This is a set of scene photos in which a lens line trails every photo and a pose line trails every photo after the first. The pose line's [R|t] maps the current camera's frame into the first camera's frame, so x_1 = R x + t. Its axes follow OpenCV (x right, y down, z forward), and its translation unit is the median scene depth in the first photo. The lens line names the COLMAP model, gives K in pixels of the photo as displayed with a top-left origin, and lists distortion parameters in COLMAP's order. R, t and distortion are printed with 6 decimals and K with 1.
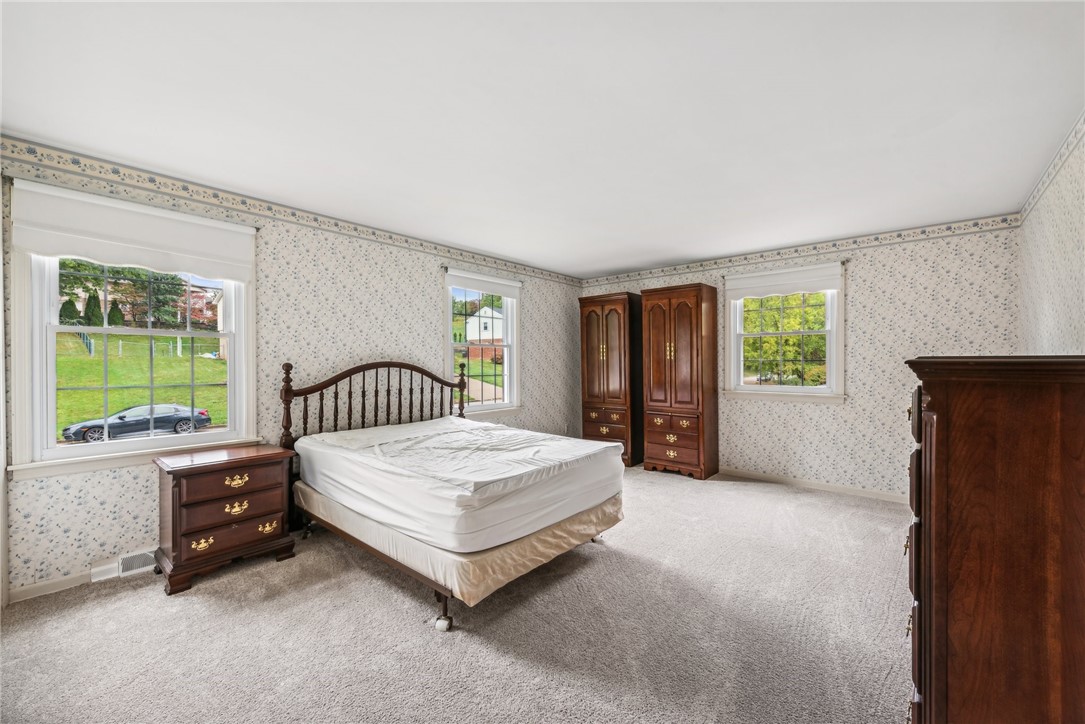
lens RADIAL K [[434.6, 0, 546.4], [0, 434.6, 360.8], [0, 0, 1]] dist [0.018164, -0.002221]
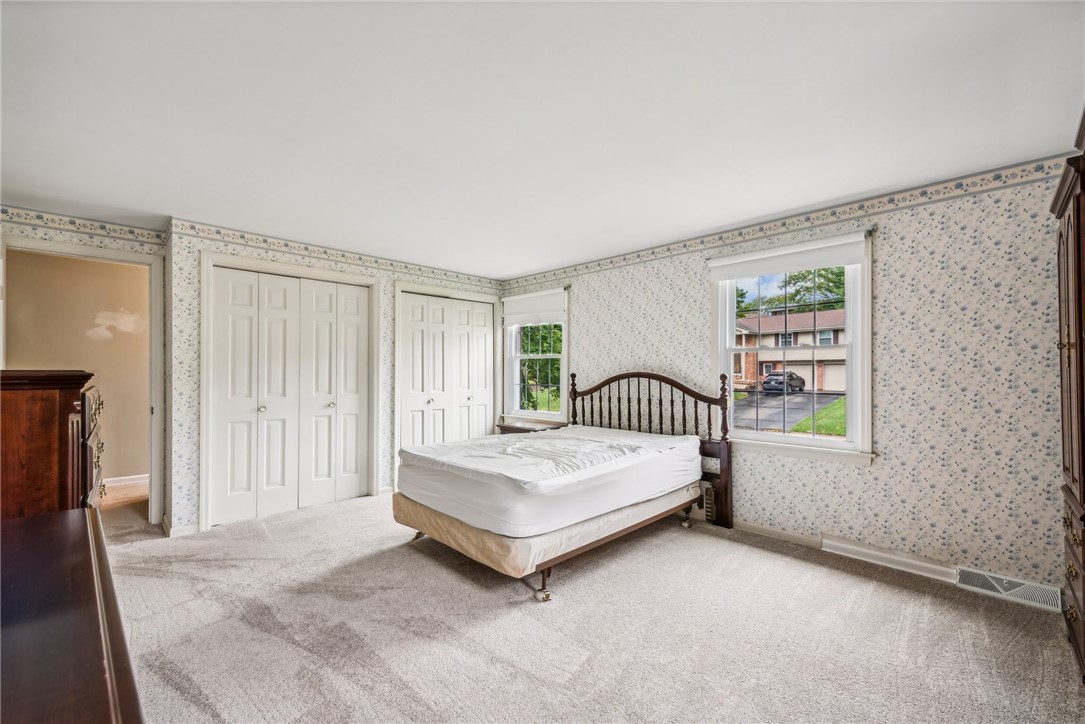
lens RADIAL K [[434.6, 0, 545.2], [0, 434.6, 367.3], [0, 0, 1]] dist [0.018164, -0.002221]
pose [[-0.074041, -0.010016, -0.997205, 0.705351], [-0.000745, 0.999950, -0.009989, 0.000603], [0.997255, 0.000004, -0.074045, 0.833182]]
